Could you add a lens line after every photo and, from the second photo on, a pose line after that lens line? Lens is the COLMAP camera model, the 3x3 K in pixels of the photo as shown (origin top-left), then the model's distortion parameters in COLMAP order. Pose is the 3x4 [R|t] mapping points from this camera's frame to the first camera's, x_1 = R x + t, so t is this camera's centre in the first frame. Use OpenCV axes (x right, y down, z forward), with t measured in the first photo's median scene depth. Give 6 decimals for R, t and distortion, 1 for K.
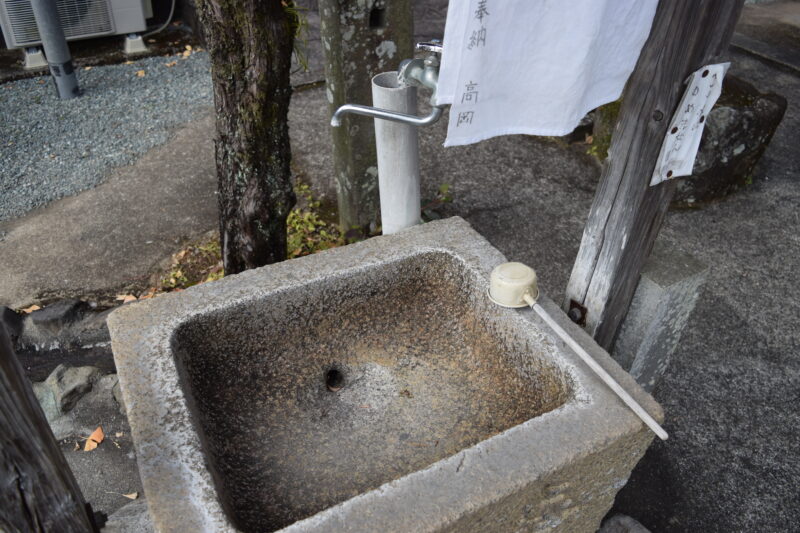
lens RADIAL K [[626.9, 0, 400.0], [0, 626.9, 266.5], [0, 0, 1]] dist [-0.083116, 0.005428]
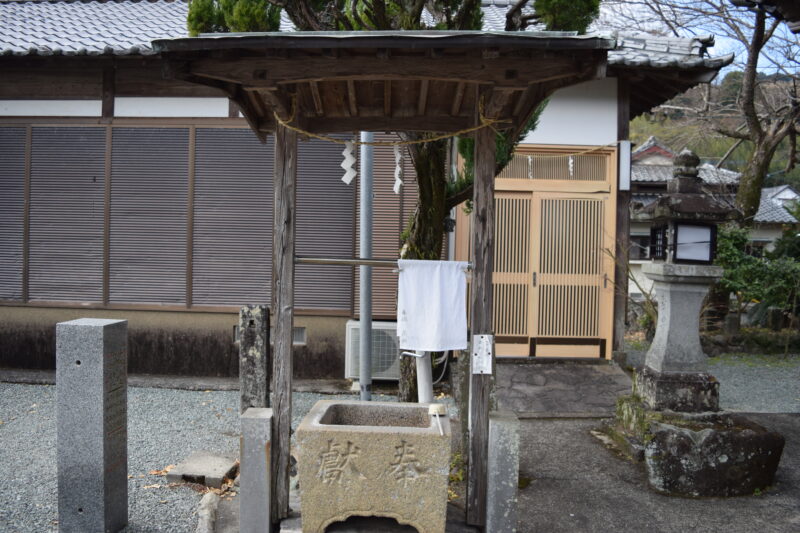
lens RADIAL K [[626.9, 0, 400.0], [0, 626.9, 266.5], [0, 0, 1]] dist [-0.083116, 0.005428]
pose [[0.863110, -0.011169, -0.504893, 0.627410], [-0.300769, 0.791744, -0.531676, 0.456871], [0.405684, 0.610751, 0.680003, -0.602278]]
